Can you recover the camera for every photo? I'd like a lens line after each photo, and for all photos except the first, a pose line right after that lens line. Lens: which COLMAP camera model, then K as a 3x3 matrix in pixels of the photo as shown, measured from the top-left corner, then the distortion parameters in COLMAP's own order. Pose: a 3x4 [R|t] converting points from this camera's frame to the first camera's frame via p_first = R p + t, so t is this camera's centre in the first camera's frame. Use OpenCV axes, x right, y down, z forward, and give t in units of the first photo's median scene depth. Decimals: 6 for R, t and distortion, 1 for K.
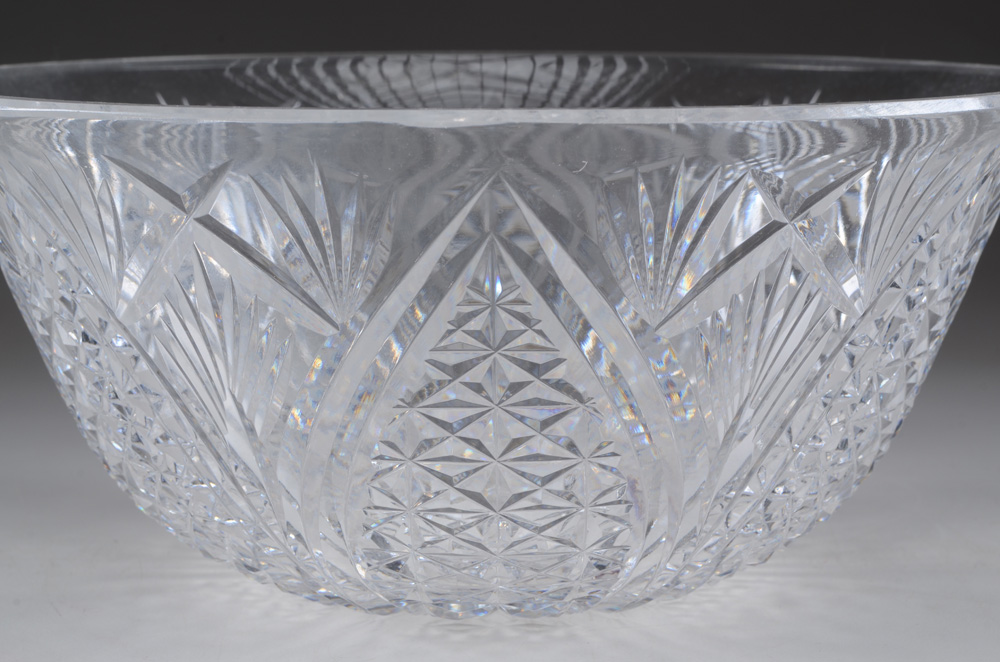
lens RADIAL K [[2588.0, 0, 551.1], [0, 2588.0, 331.1], [0, 0, 1]] dist [0.015445, -0.456520]
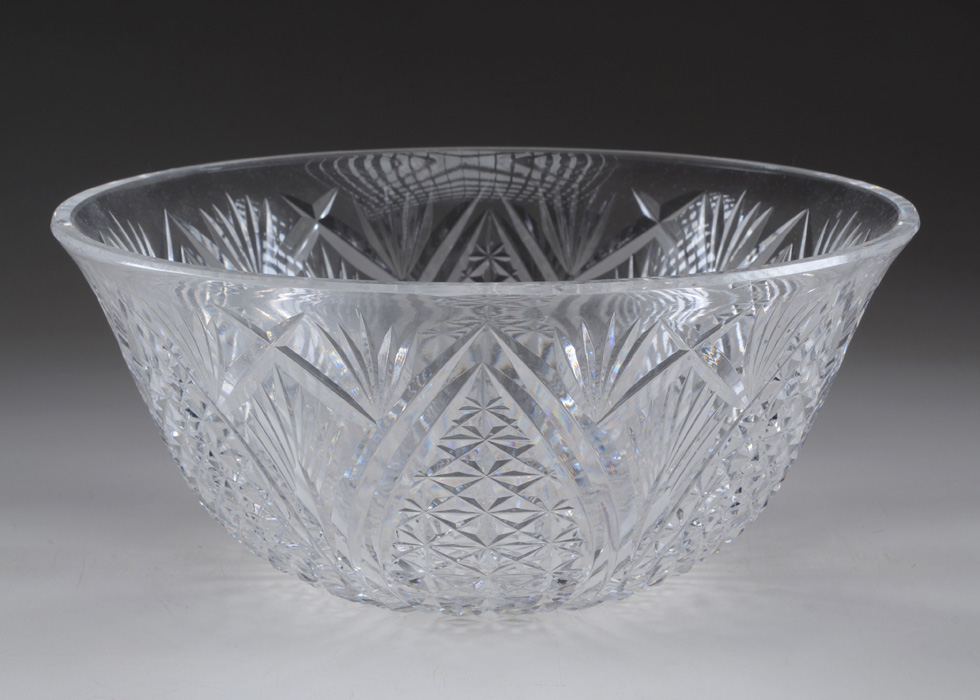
lens RADIAL K [[2658.2, 0, 490.0], [0, 2658.2, 350.0], [0, 0, 1]] dist [0.052399, 0.006414]
pose [[0.999654, 0.000888, -0.026302, 0.017934], [0.000224, 0.999108, 0.042229, -0.094315], [0.026316, -0.042220, 0.998762, -0.425452]]
